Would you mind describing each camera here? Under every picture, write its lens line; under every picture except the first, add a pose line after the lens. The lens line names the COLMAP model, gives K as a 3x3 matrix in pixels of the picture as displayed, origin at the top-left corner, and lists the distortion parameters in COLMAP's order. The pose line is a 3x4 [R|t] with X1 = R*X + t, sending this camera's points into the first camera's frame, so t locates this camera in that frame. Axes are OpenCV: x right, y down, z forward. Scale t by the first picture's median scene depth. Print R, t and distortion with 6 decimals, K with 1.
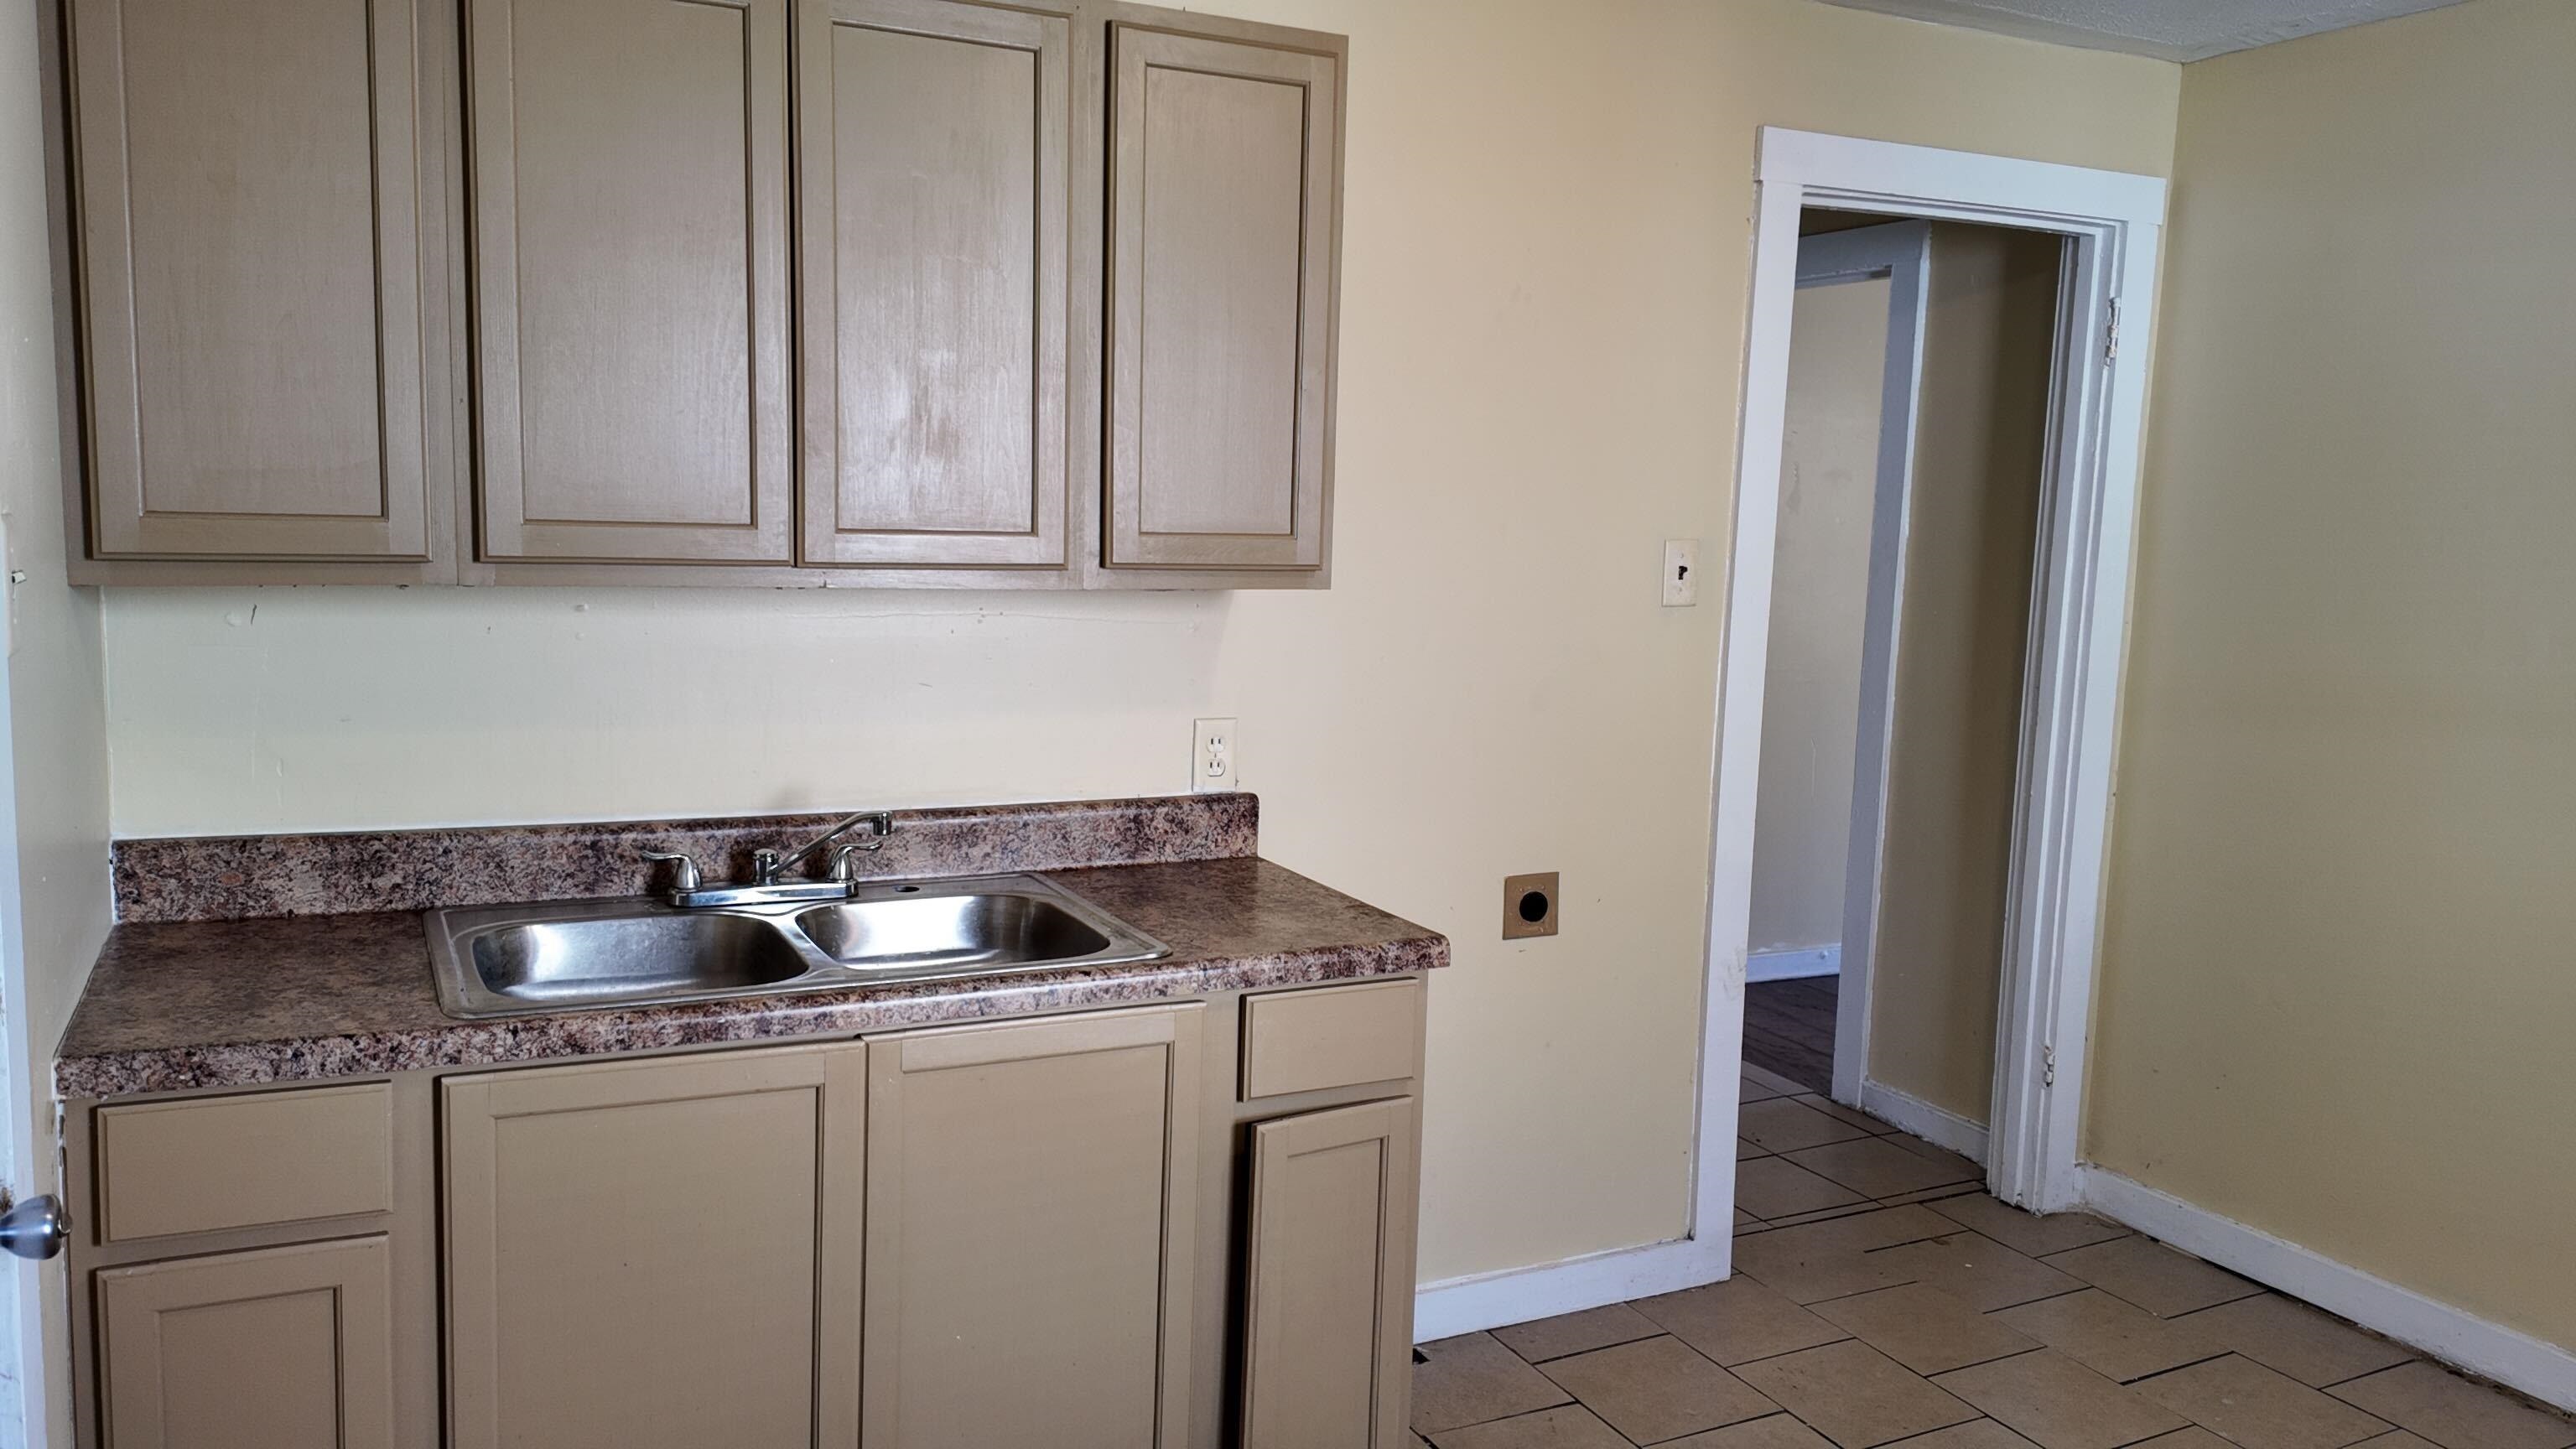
lens RADIAL K [[1875.4, 0, 1295.4], [0, 1875.4, 729.1], [0, 0, 1]] dist [0.091255, -0.116558]
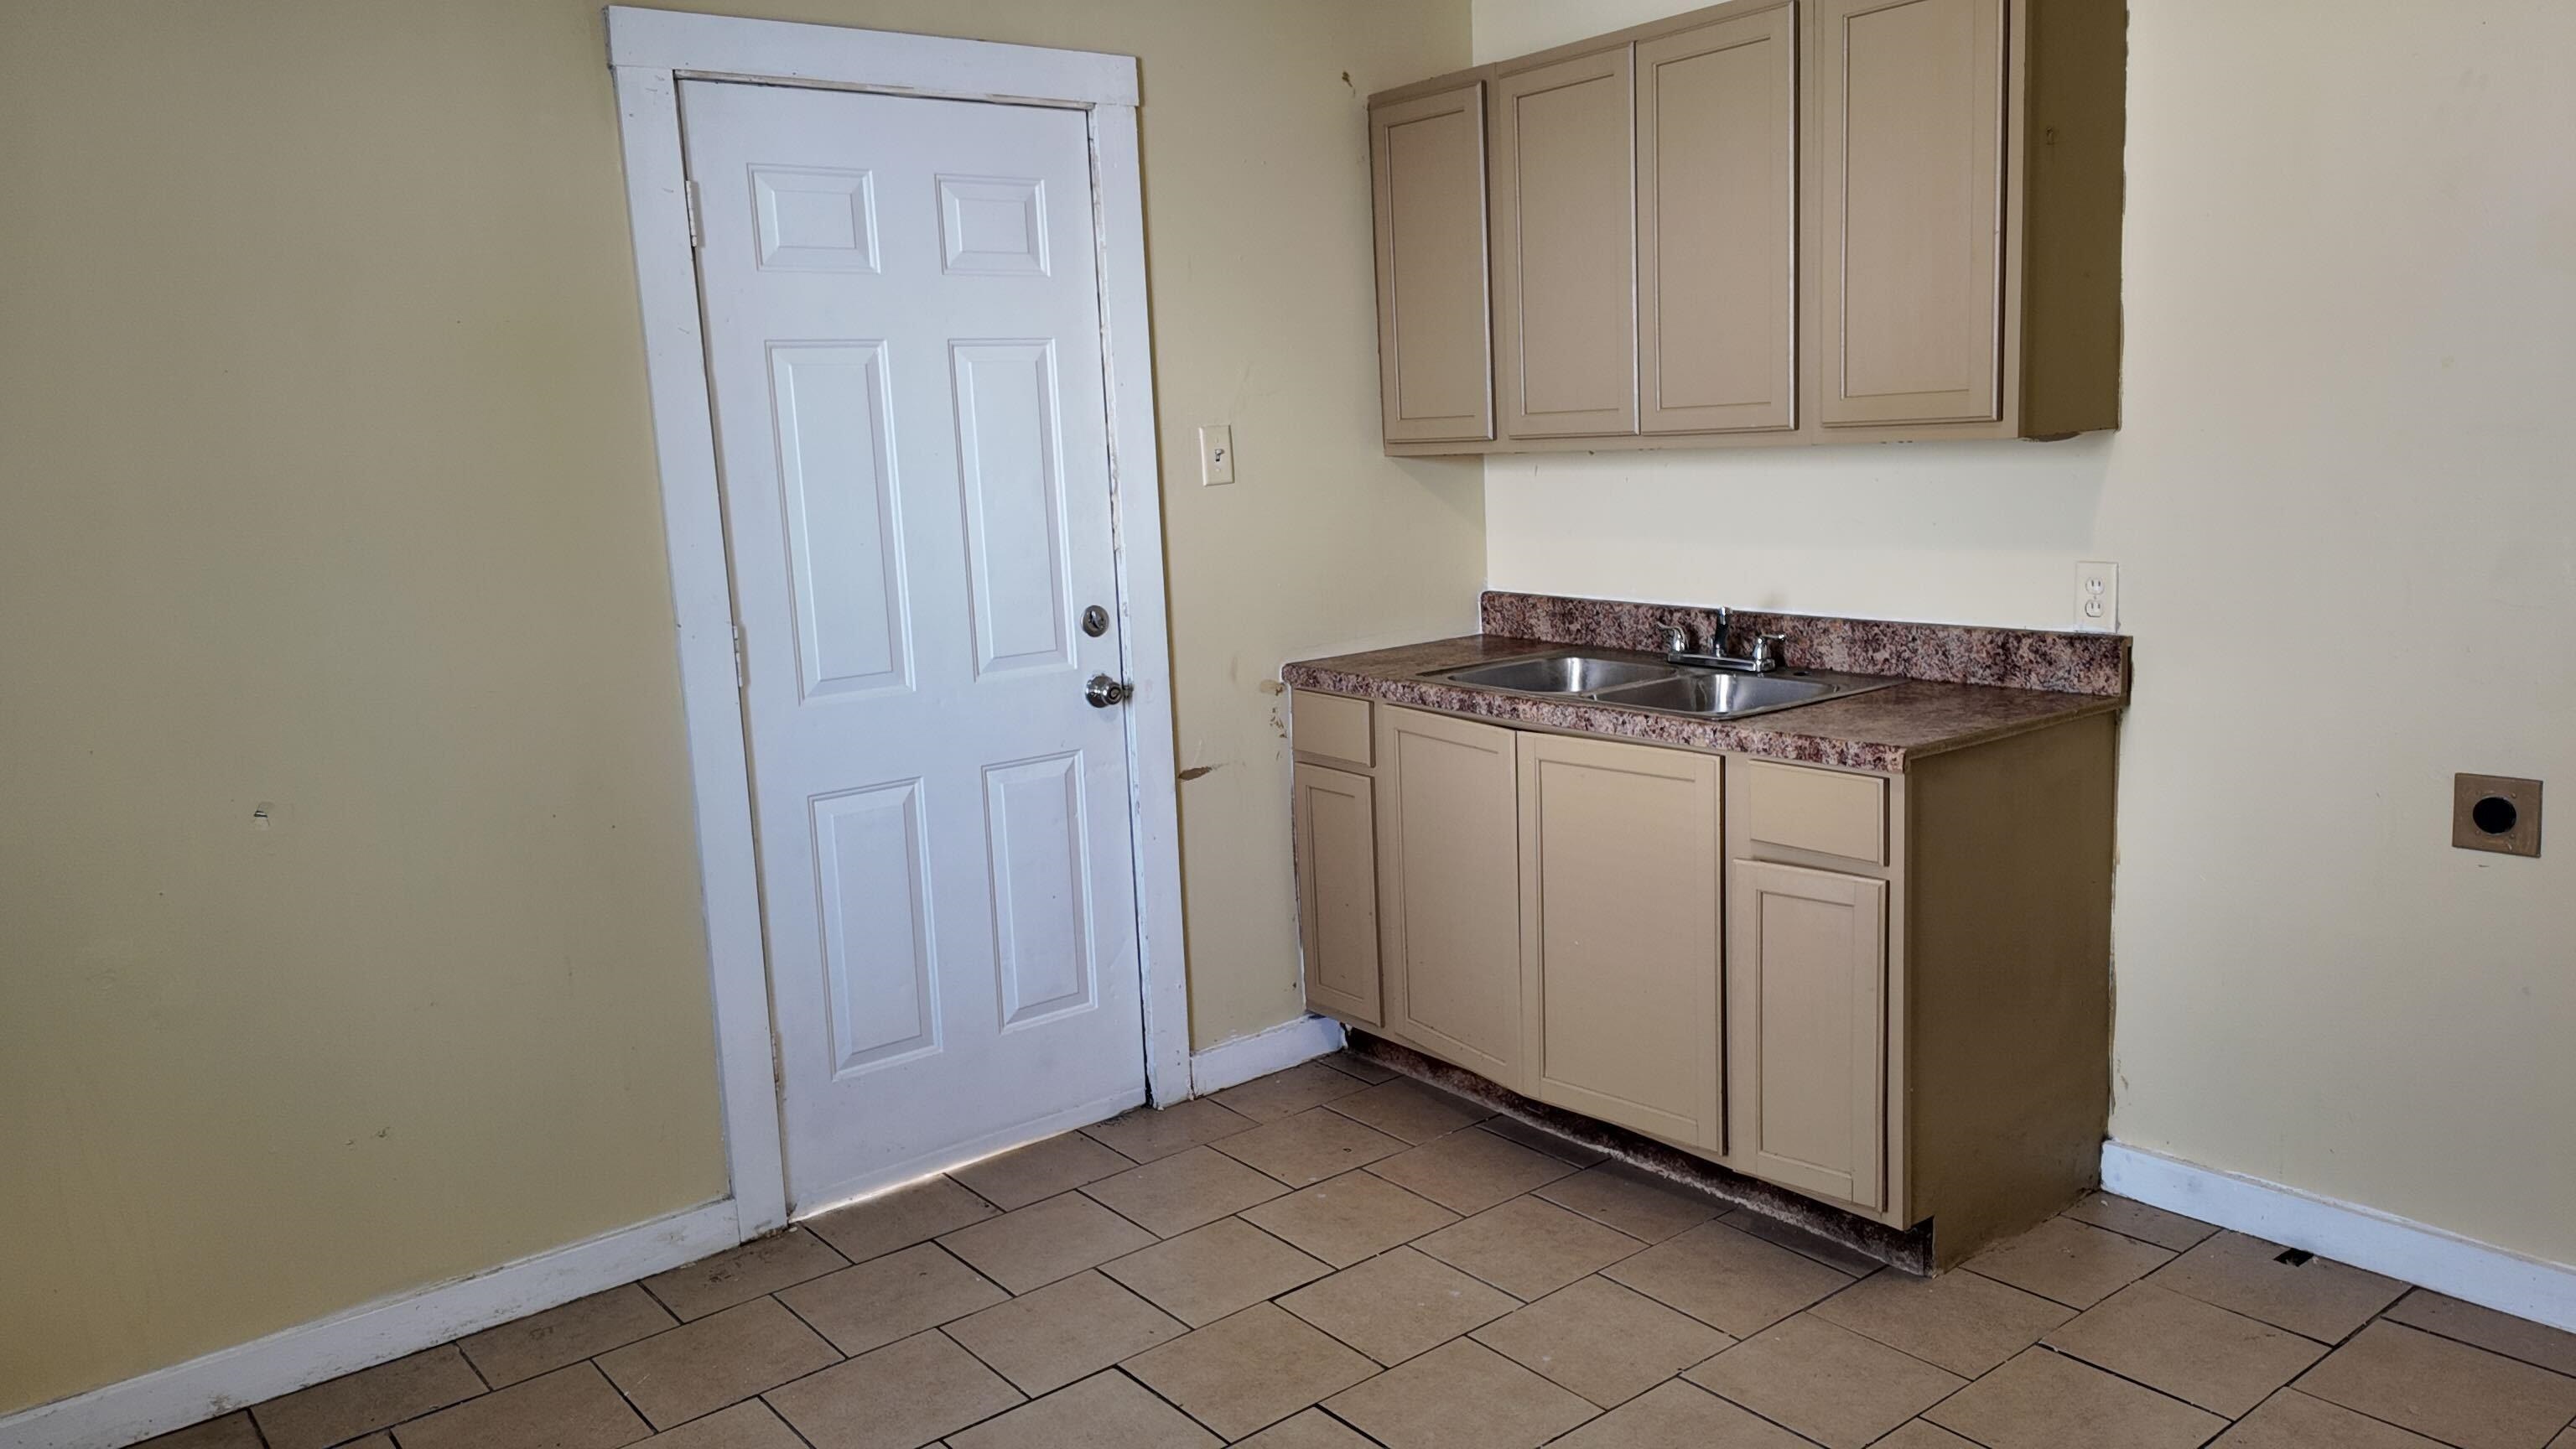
lens RADIAL K [[1850.4, 0, 1291.5], [0, 1850.4, 729.3], [0, 0, 1]] dist [0.207728, -0.381760]
pose [[0.194349, 0.137754, -0.971212, 1.140415], [-0.050876, 0.990173, 0.130263, -0.035428], [0.979612, 0.024095, 0.199448, 0.420086]]
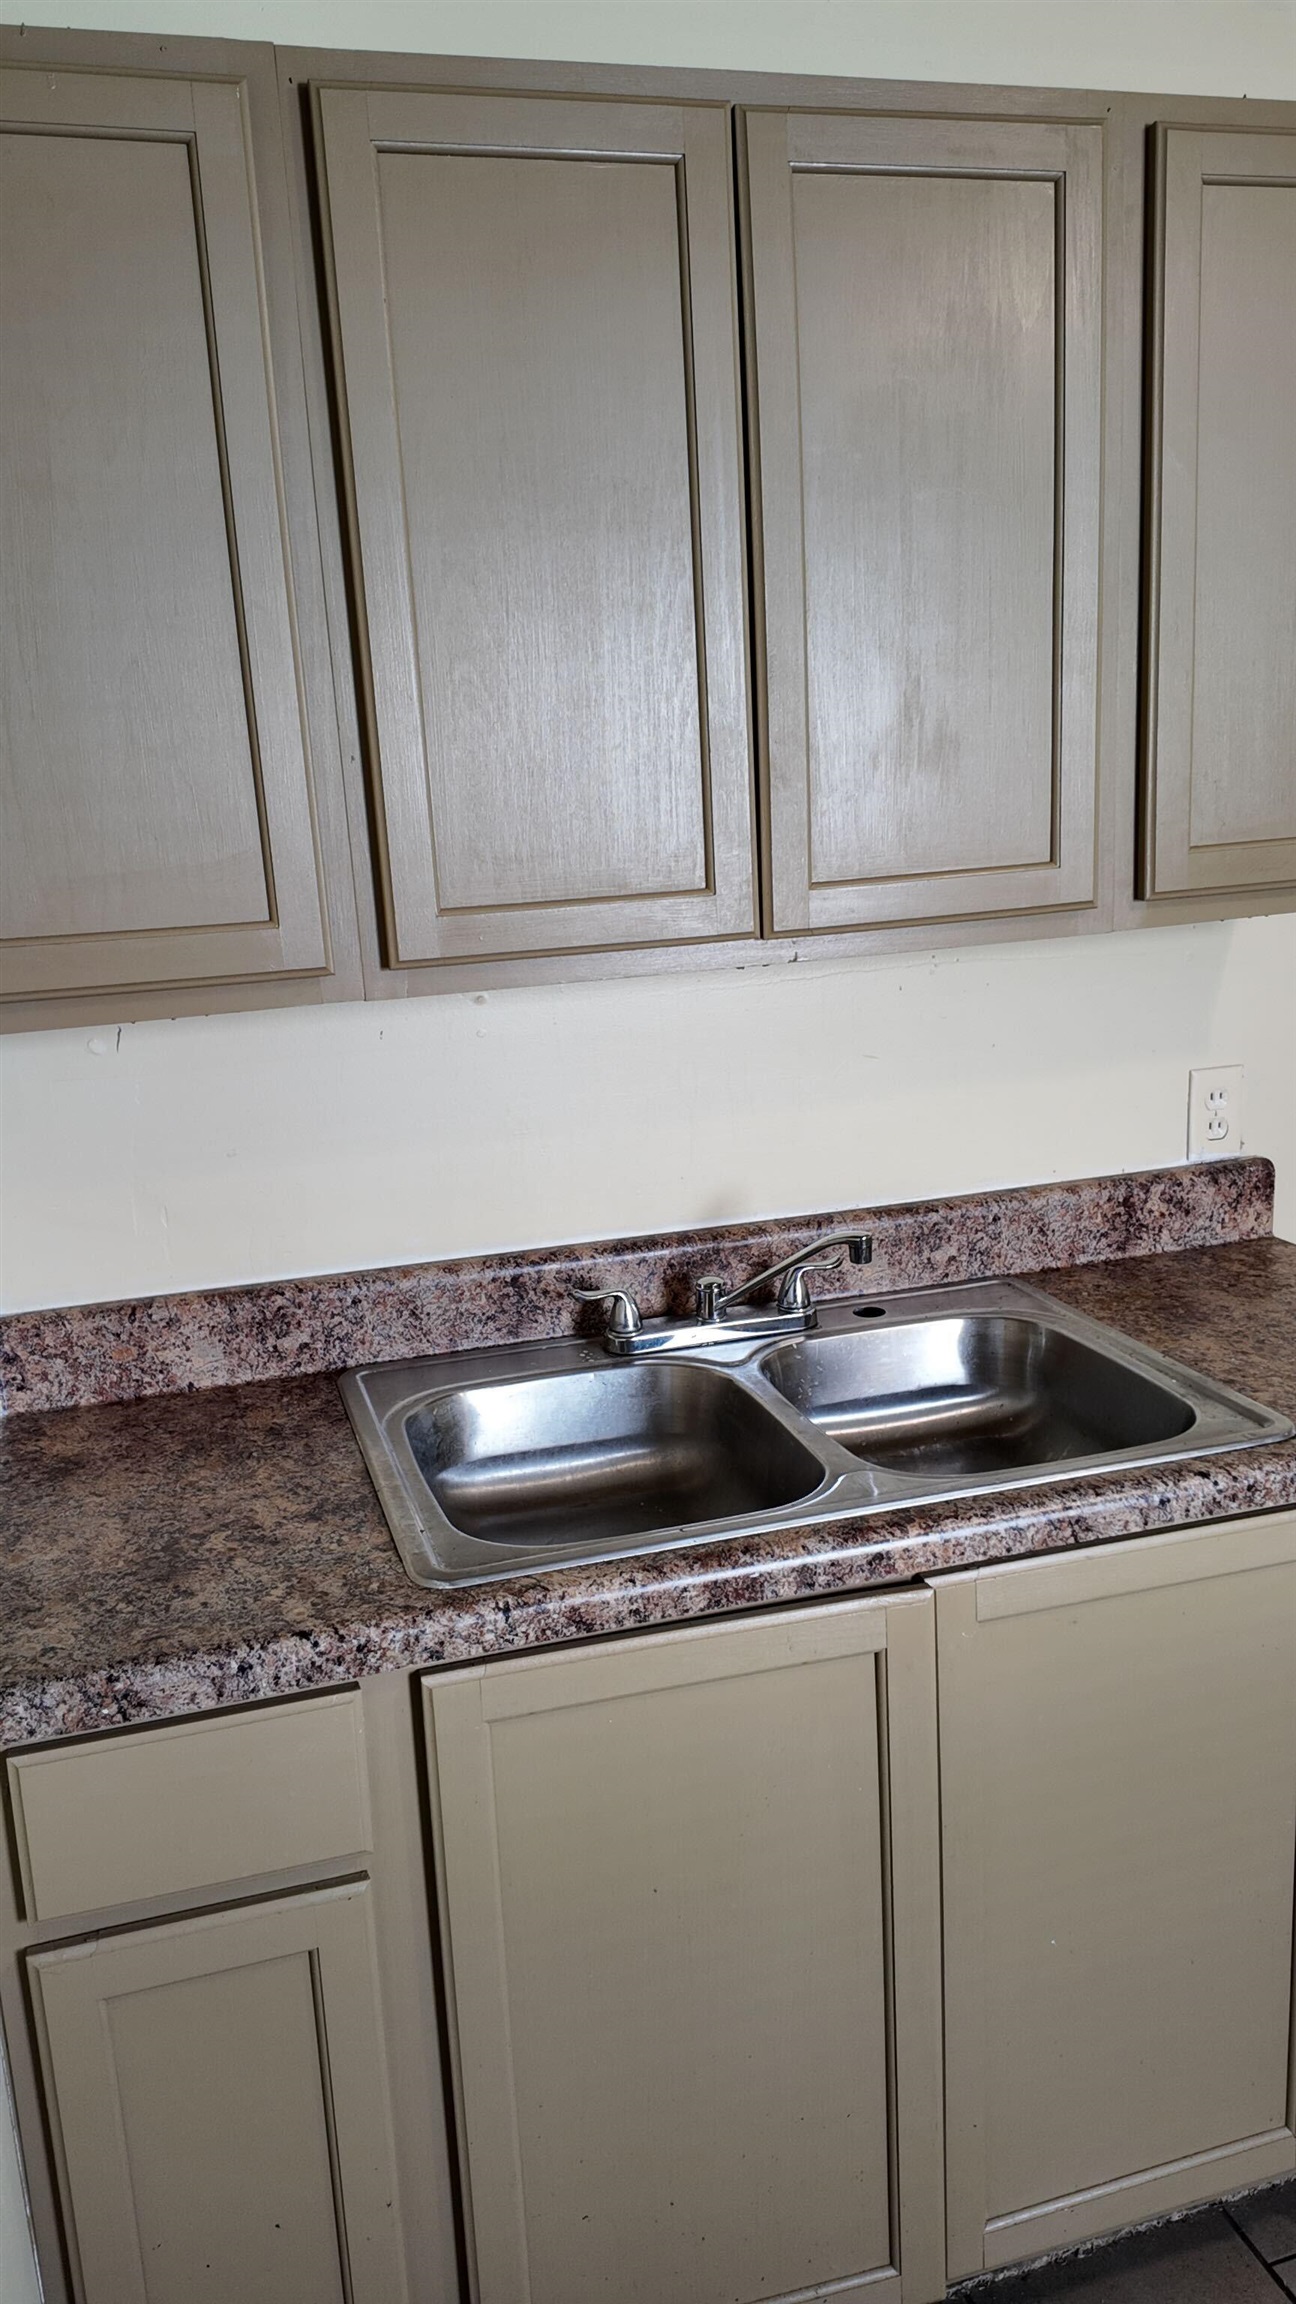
lens RADIAL K [[1655.1, 0, 648.0], [0, 1655.1, 1152.0], [0, 0, 1]] dist [0.207728, -0.381760]
pose [[0.982916, -0.044404, -0.178619, -0.188464], [0.061919, 0.993672, 0.093708, -0.064421], [0.173328, -0.103167, 0.979446, 0.312551]]
